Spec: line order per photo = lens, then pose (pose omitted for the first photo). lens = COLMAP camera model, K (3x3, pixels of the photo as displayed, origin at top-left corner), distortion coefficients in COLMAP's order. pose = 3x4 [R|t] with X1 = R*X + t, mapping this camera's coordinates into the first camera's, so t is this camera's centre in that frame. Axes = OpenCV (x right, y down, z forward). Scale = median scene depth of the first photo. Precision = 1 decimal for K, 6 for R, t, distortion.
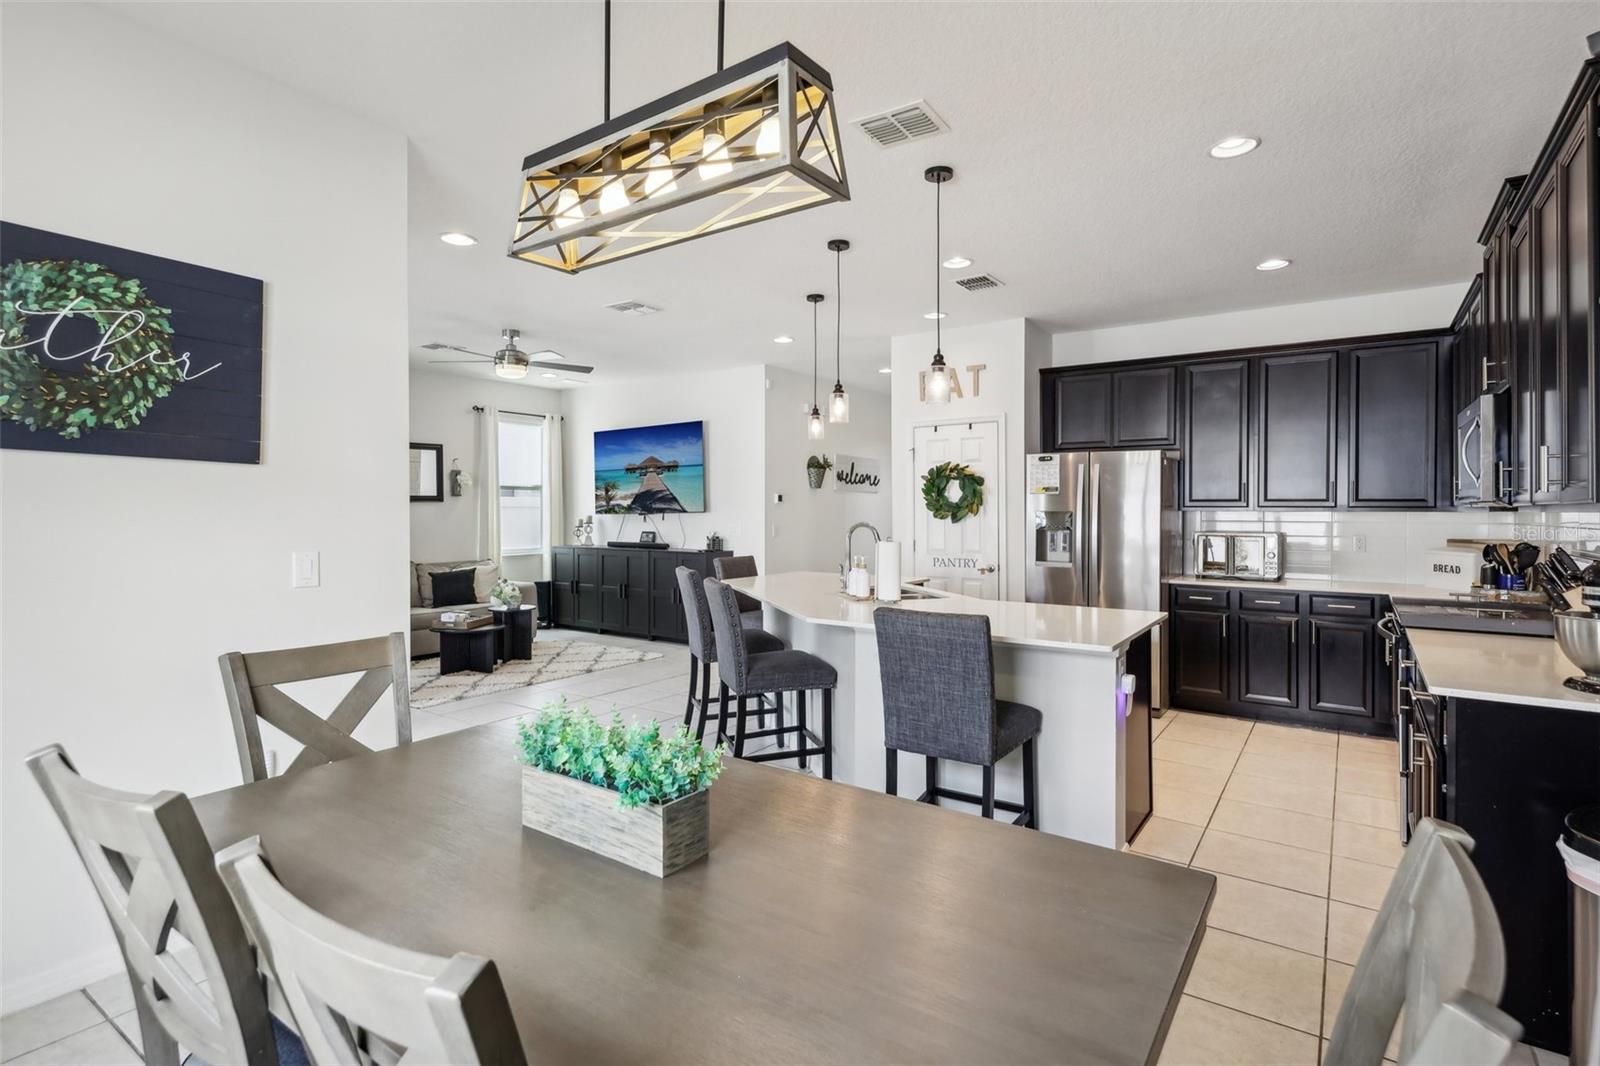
lens RADIAL K [[786.0, 0, 799.1], [0, 786.0, 512.4], [0, 0, 1]] dist [0.015722, -0.008573]
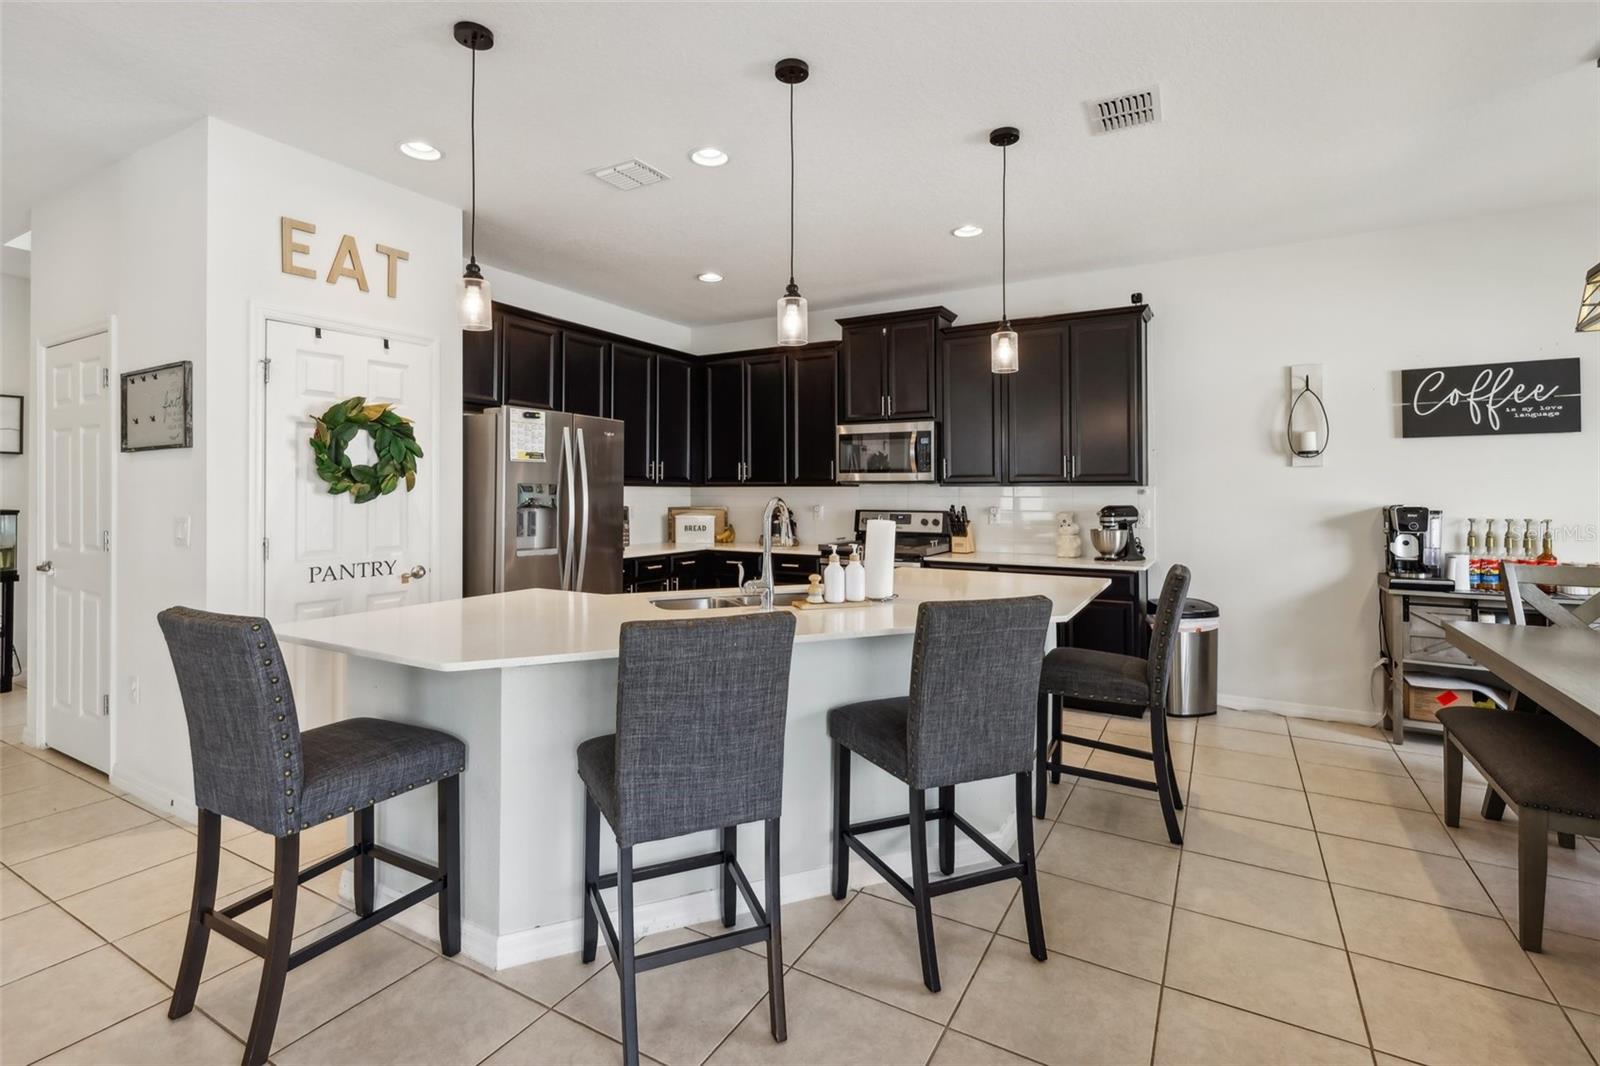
lens RADIAL K [[737.2, 0, 800.2], [0, 737.2, 483.2], [0, 0, 1]] dist [0.010048, -0.000419]
pose [[-0.093129, 0.011905, 0.995583, -0.422865], [0.000582, 0.999929, -0.011903, 0.006377], [-0.995654, -0.000529, -0.093129, 0.805434]]
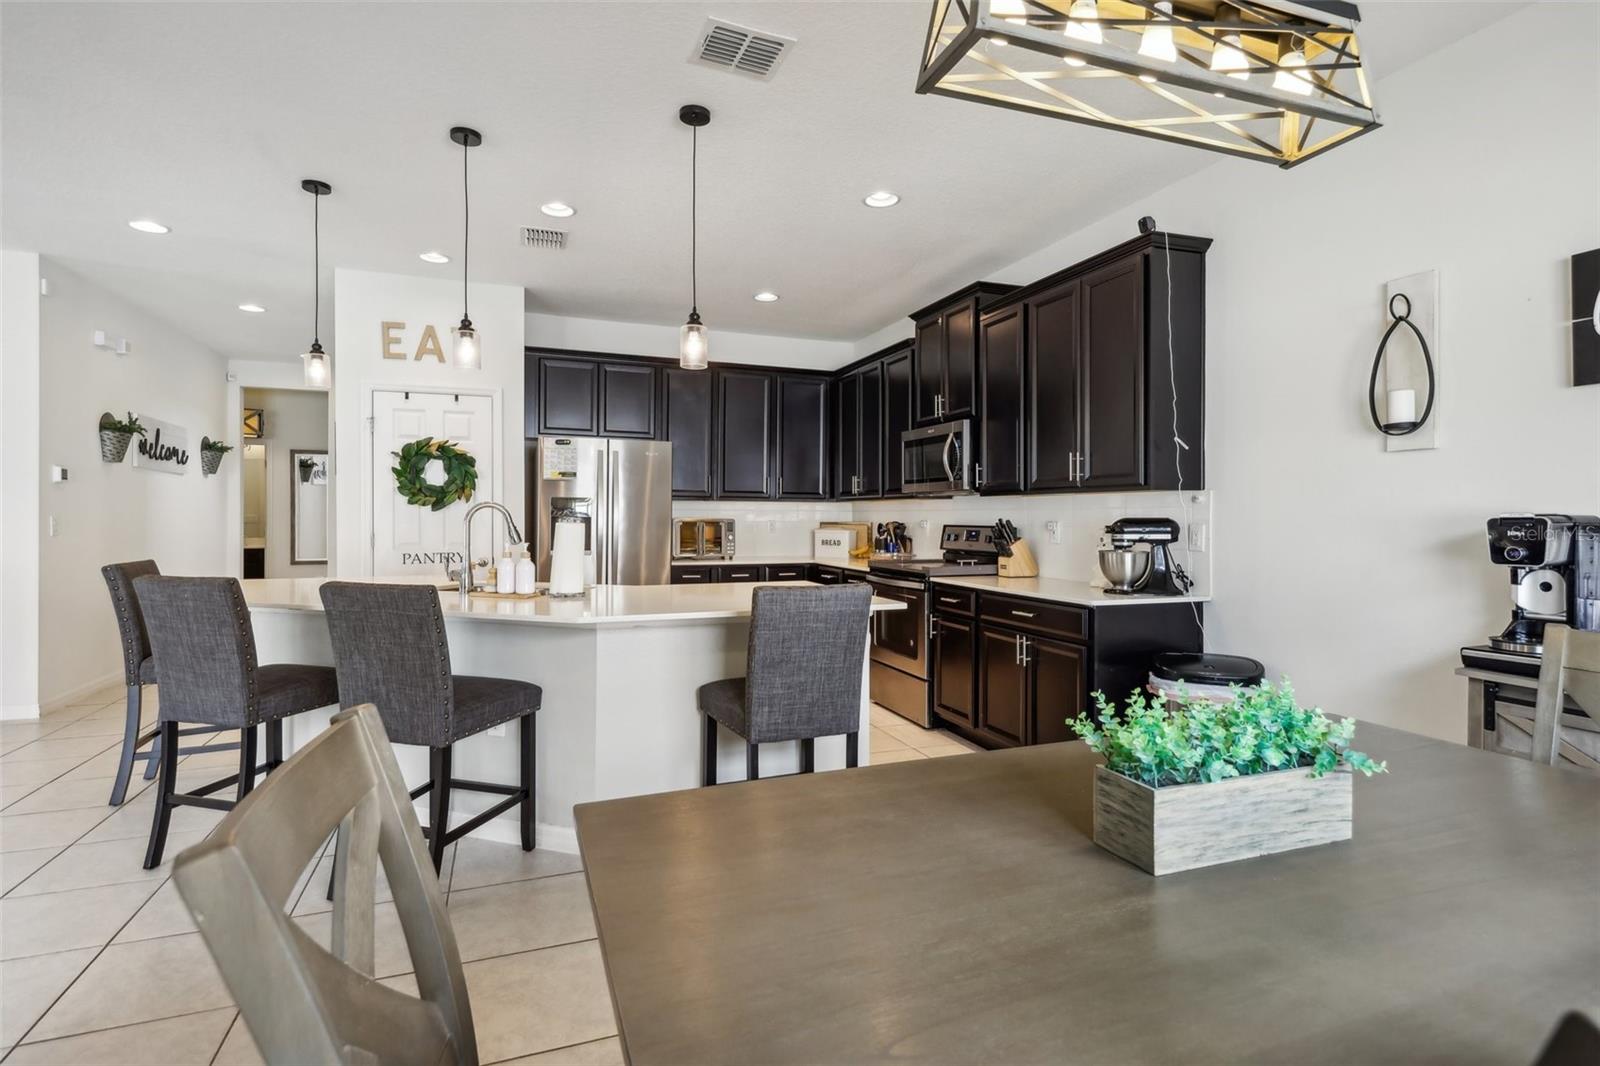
lens RADIAL K [[772.9, 0, 800.5], [0, 772.9, 516.3], [0, 0, 1]] dist [0.011375, -0.000627]
pose [[0.559134, 0.000155, 0.829077, -0.299928], [-0.001168, 0.999999, 0.000600, 0.020527], [-0.829077, -0.001303, 0.559134, 0.239002]]
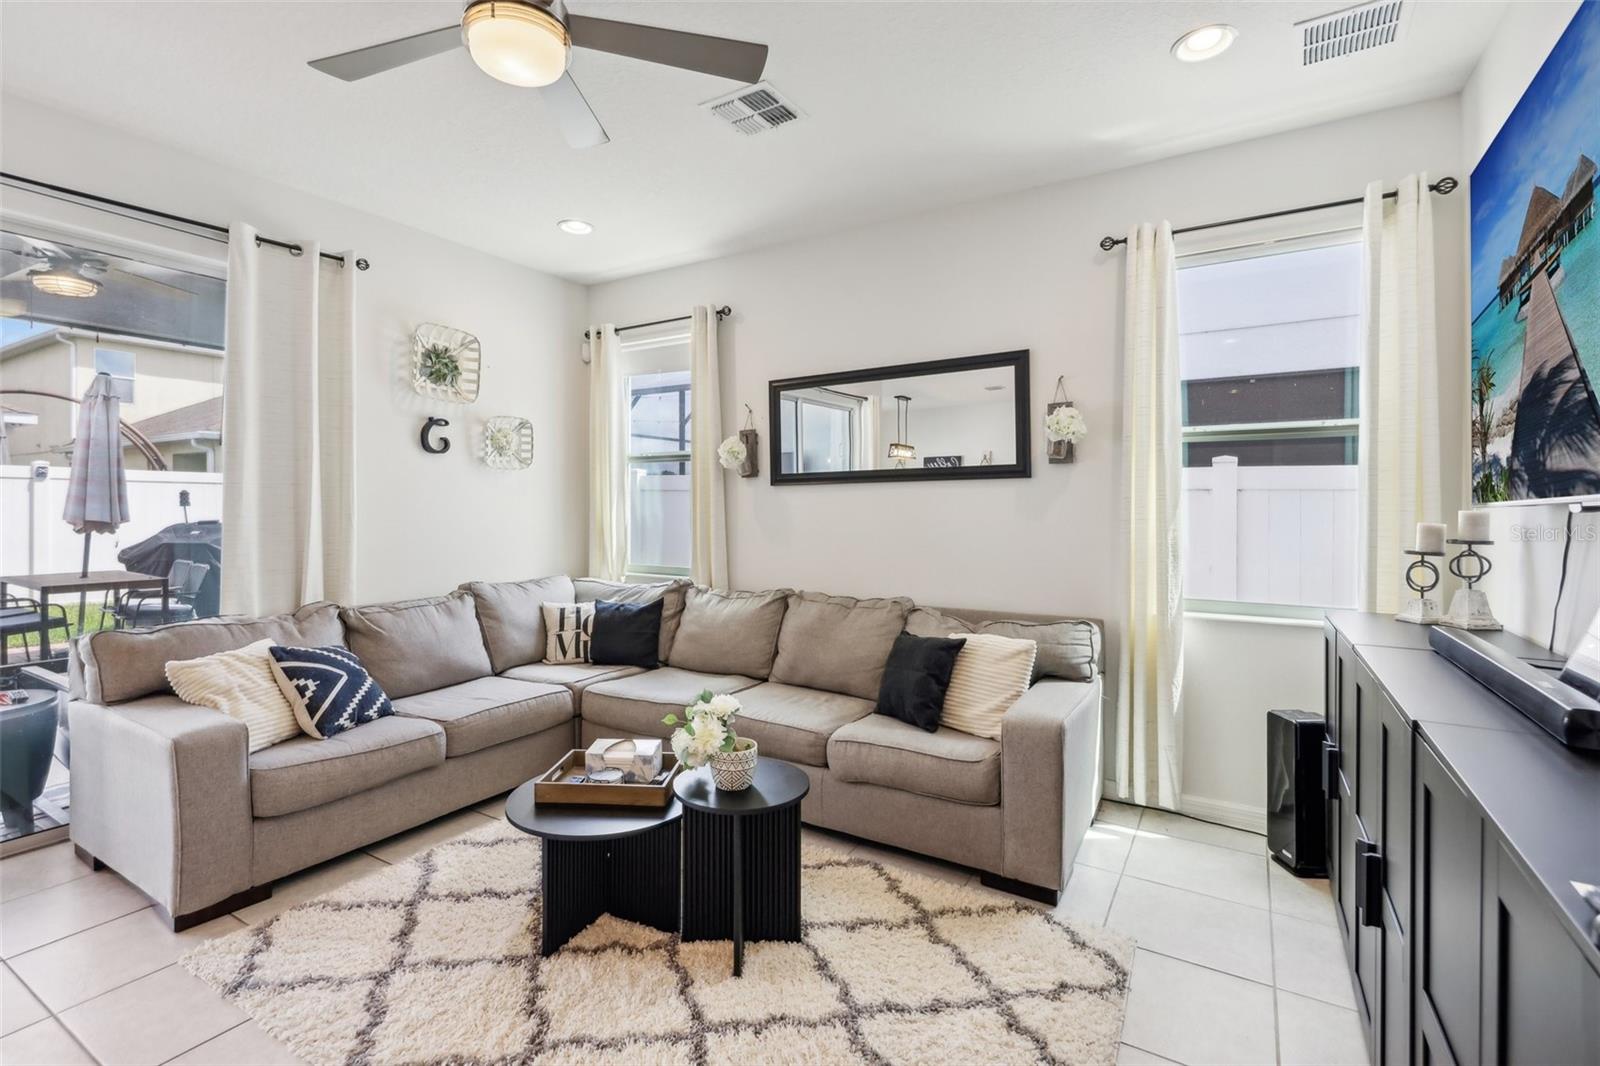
lens RADIAL K [[735.8, 0, 791.3], [0, 735.8, 509.5], [0, 0, 1]] dist [-0.001443, -0.000970]
pose [[0.063132, 0.005745, -0.997989, -0.067867], [-0.000536, 0.999983, 0.005723, 0.003355], [0.998005, 0.000174, 0.063134, 1.252021]]
